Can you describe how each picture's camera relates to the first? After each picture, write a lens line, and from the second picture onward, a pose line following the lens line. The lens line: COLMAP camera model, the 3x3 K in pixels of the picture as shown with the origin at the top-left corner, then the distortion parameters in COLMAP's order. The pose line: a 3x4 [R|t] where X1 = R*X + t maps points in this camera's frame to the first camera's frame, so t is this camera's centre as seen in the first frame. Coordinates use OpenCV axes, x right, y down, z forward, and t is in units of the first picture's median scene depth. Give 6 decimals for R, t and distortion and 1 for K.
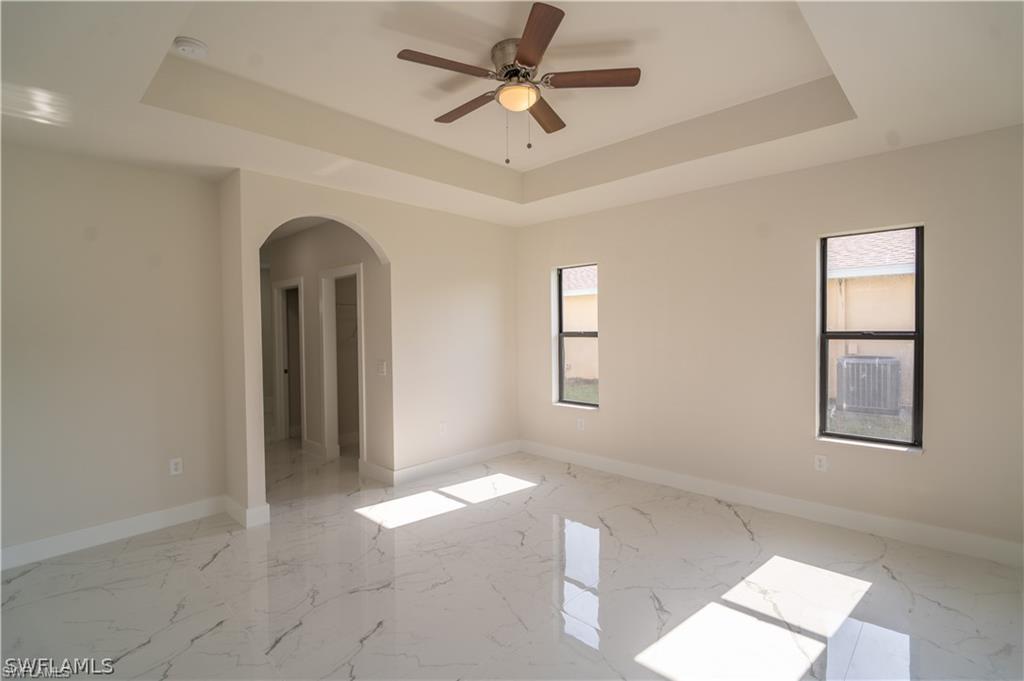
lens RADIAL K [[482.0, 0, 512.0], [0, 482.0, 340.5], [0, 0, 1]] dist [0.000976, -0.000475]
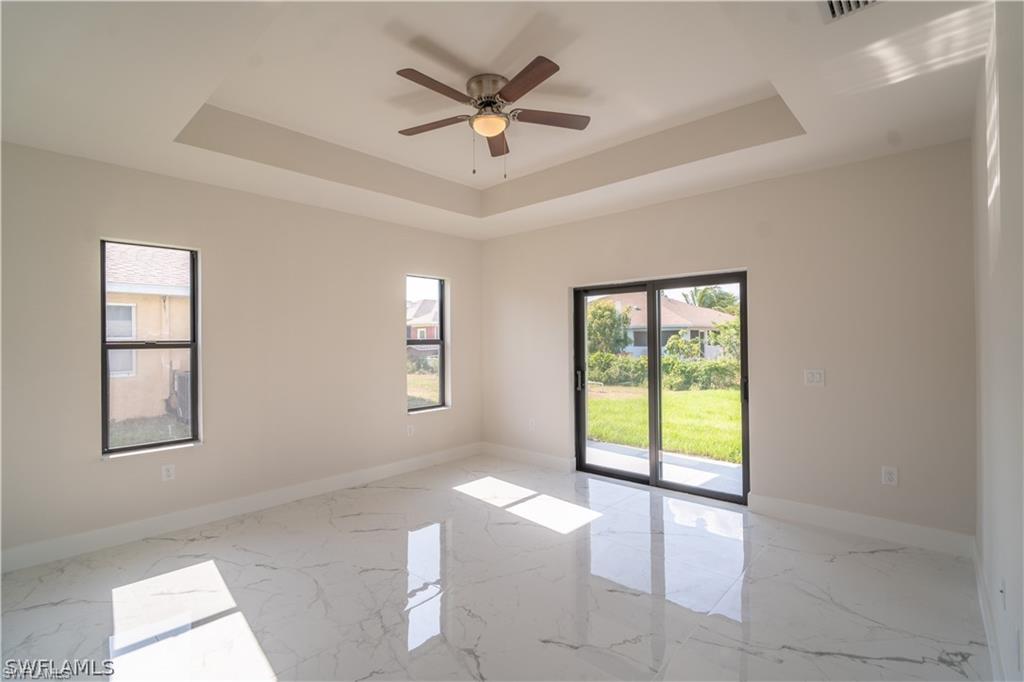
lens RADIAL K [[482.0, 0, 512.0], [0, 482.0, 341.0], [0, 0, 1]] dist [0.000976, -0.000475]
pose [[-0.033710, -0.009862, 0.999383, -0.681976], [0.017369, 0.999795, 0.010452, -0.035199], [-0.999281, 0.017710, -0.033532, 0.552008]]
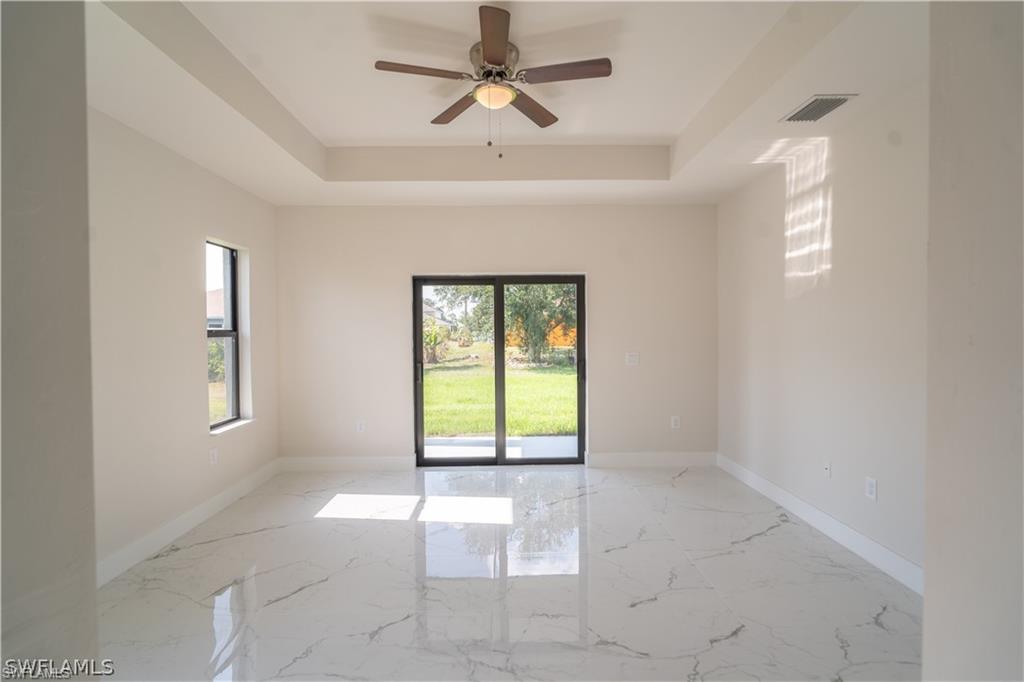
lens RADIAL K [[480.9, 0, 510.1], [0, 480.9, 345.6], [0, 0, 1]] dist [0.002206, -0.000112]
pose [[-0.707714, -0.024693, 0.706068, -0.458751], [0.009761, 0.998952, 0.044719, -0.036917], [-0.706432, 0.038540, -0.706731, 0.987928]]
